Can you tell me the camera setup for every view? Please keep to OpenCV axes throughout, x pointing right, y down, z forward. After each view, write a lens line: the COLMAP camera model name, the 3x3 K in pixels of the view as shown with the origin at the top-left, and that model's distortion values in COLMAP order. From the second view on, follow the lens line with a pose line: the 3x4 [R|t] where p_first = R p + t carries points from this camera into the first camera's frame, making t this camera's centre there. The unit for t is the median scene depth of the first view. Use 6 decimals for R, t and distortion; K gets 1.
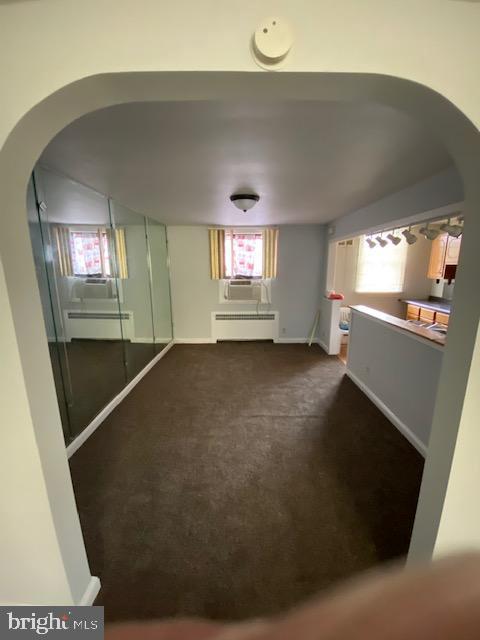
lens RADIAL K [[258.6, 0, 240.0], [0, 258.6, 320.0], [0, 0, 1]] dist [0.022314, -0.024844]
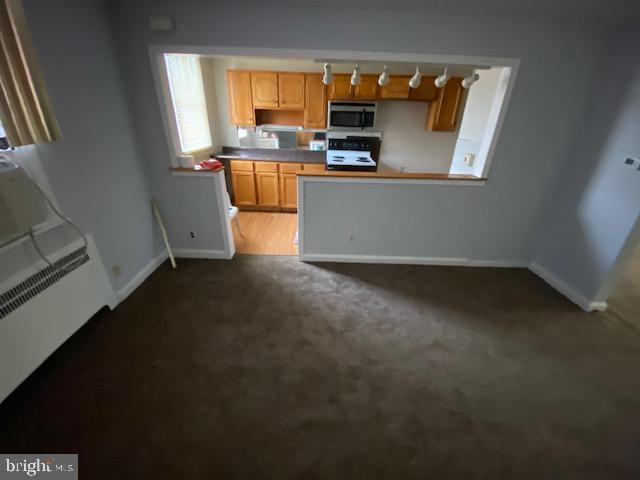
lens RADIAL K [[258.6, 0, 323.3], [0, 258.6, 239.7], [0, 0, 1]] dist [0.022314, -0.024844]
pose [[-0.017072, -0.429365, 0.902970, -0.200084], [0.179555, 0.887103, 0.425215, -0.127888], [-0.983600, 0.169392, 0.061950, 0.671470]]
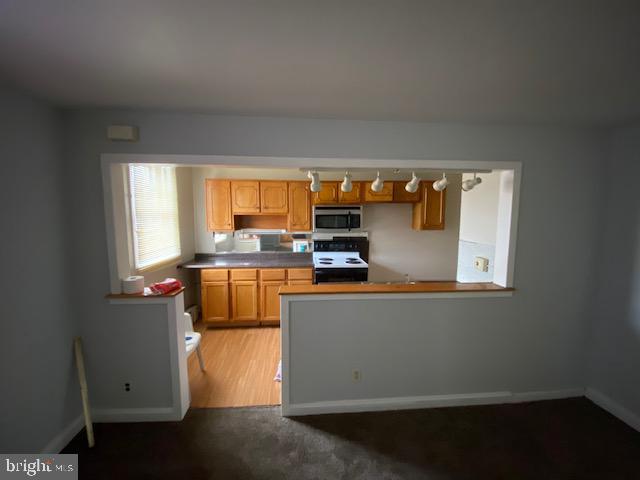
lens RADIAL K [[258.6, 0, 323.3], [0, 258.6, 239.7], [0, 0, 1]] dist [0.022314, -0.024844]
pose [[-0.094638, -0.097114, 0.990764, -0.073933], [0.205174, 0.971961, 0.114869, -0.145763], [-0.974139, 0.214150, -0.072059, 0.679315]]
